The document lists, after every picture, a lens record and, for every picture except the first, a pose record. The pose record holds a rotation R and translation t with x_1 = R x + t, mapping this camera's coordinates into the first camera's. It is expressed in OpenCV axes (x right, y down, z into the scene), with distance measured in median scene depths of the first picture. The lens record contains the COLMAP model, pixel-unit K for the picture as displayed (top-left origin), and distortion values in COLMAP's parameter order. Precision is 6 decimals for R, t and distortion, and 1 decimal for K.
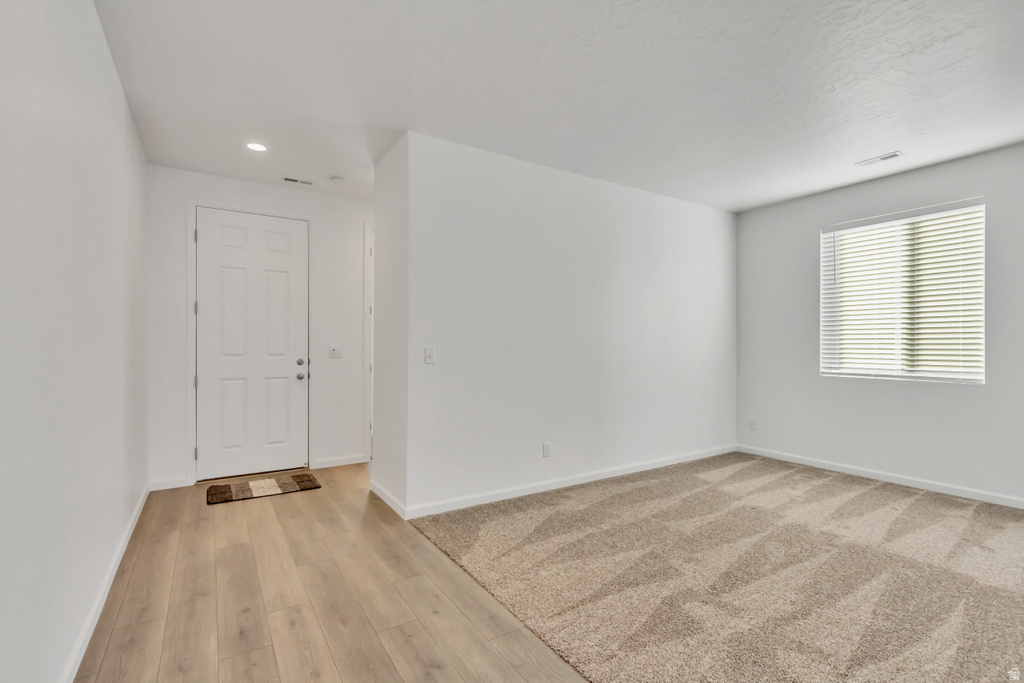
lens RADIAL K [[469.6, 0, 515.4], [0, 469.6, 345.6], [0, 0, 1]] dist [0.012596, -0.002415]
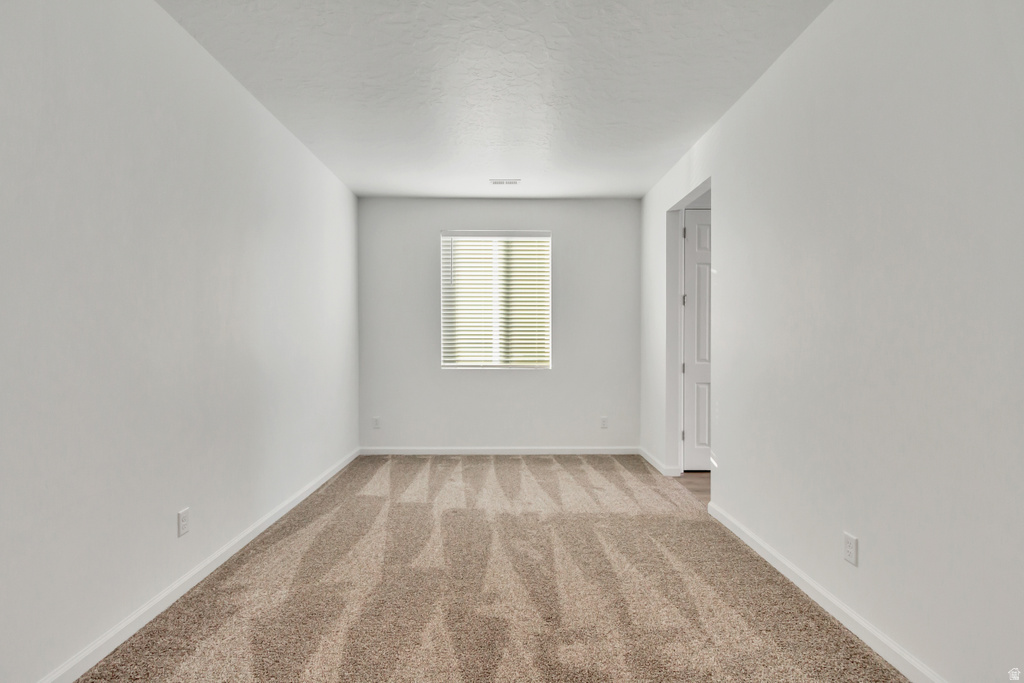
lens RADIAL K [[469.6, 0, 512.4], [0, 469.6, 344.8], [0, 0, 1]] dist [0.012596, -0.002415]
pose [[0.532376, -0.007979, 0.846471, -0.208498], [0.000421, 0.999958, 0.009161, -0.000603], [-0.846508, -0.004521, 0.532357, 0.355243]]
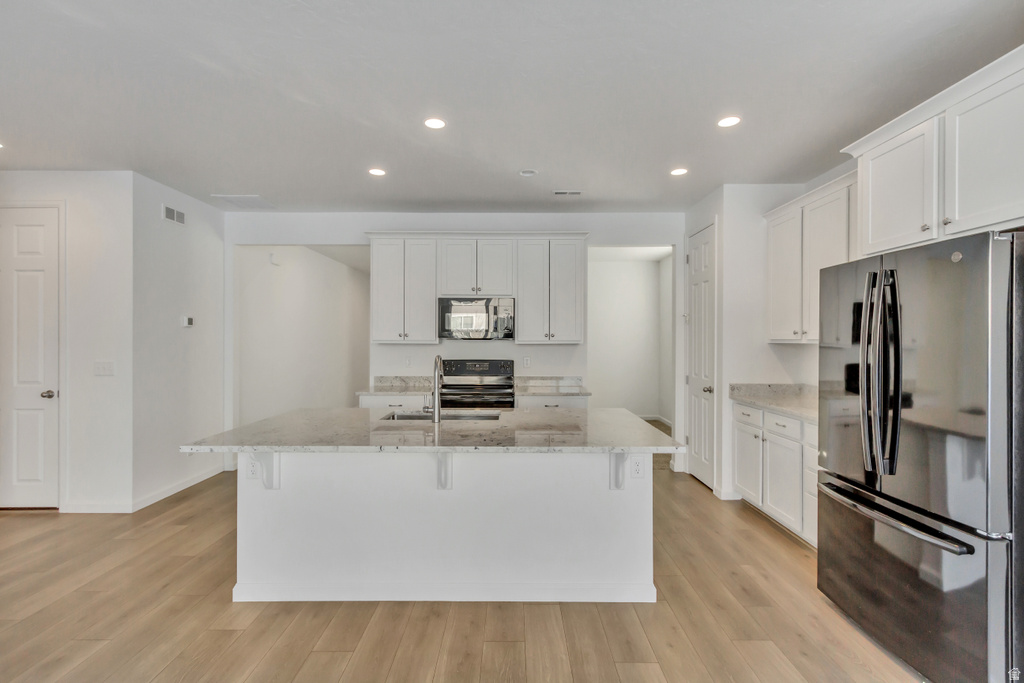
lens RADIAL K [[469.6, 0, 511.1], [0, 469.6, 338.6], [0, 0, 1]] dist [0.012596, -0.002415]
pose [[0.840696, -0.001882, -0.541504, 1.244163], [-0.001053, 0.999986, -0.005109, -0.038104], [0.541506, 0.004866, 0.840683, -0.705180]]
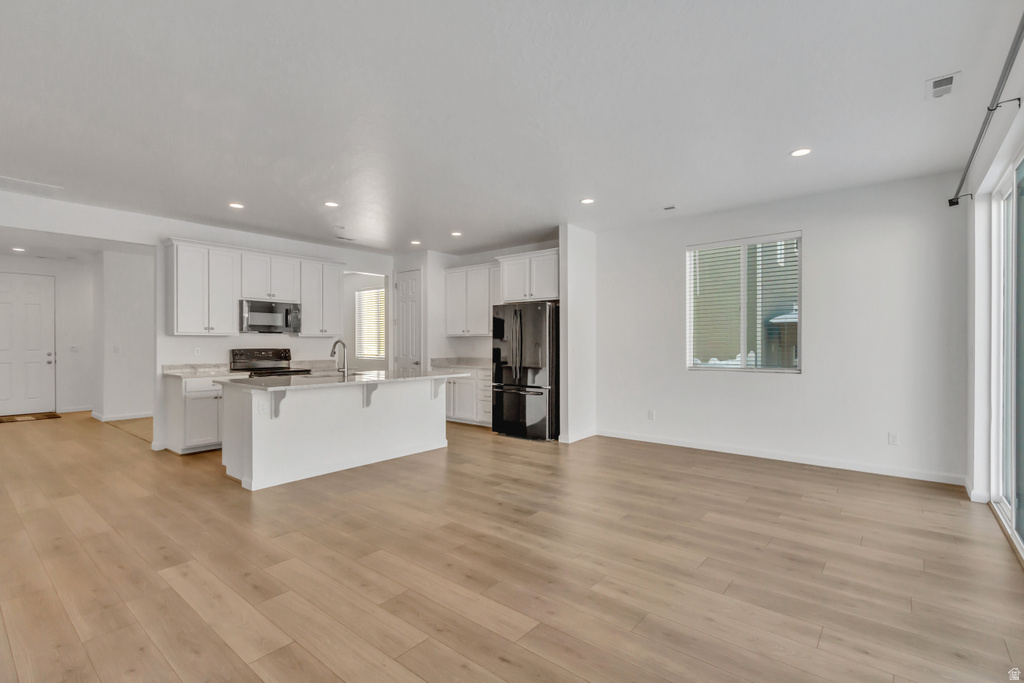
lens RADIAL K [[469.6, 0, 507.0], [0, 469.6, 344.6], [0, 0, 1]] dist [0.012596, -0.002415]
pose [[0.955049, -0.002748, 0.296435, 0.812293], [0.001730, 0.999992, 0.003696, -0.007054], [-0.296443, -0.003017, 0.955046, -1.502551]]
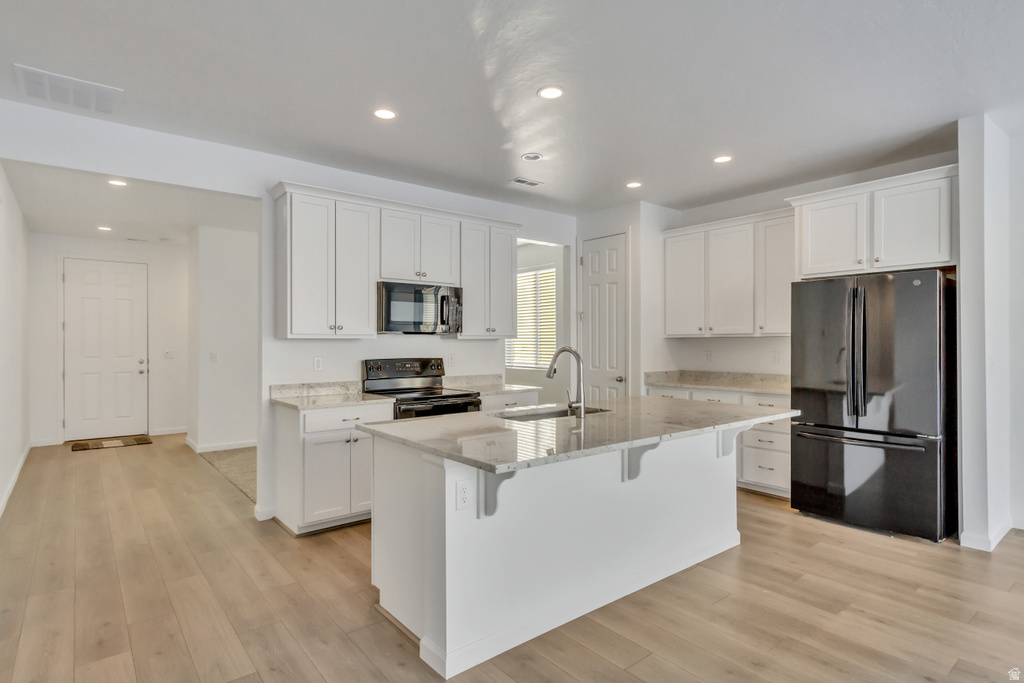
lens RADIAL K [[536.4, 0, 514.8], [0, 536.4, 340.2], [0, 0, 1]] dist [0.008389, -0.001236]
pose [[0.994176, -0.003955, 0.107699, 0.599774], [0.004453, 0.999980, -0.004391, -0.022117], [-0.107680, 0.004845, 0.994174, -0.912332]]
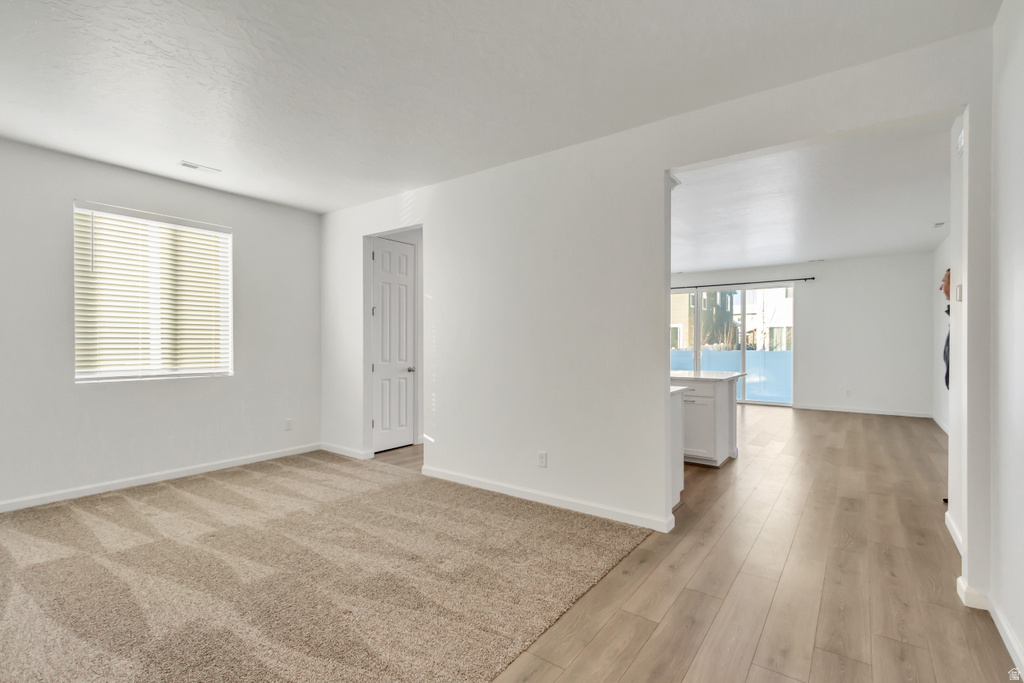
lens RADIAL K [[469.6, 0, 509.3], [0, 469.6, 340.8], [0, 0, 1]] dist [0.012596, -0.002415]
pose [[-0.342701, -0.000712, 0.939444, -0.444245], [-0.002249, 0.999997, -0.000062, -0.012801], [-0.939442, -0.002134, -0.342702, 0.701242]]
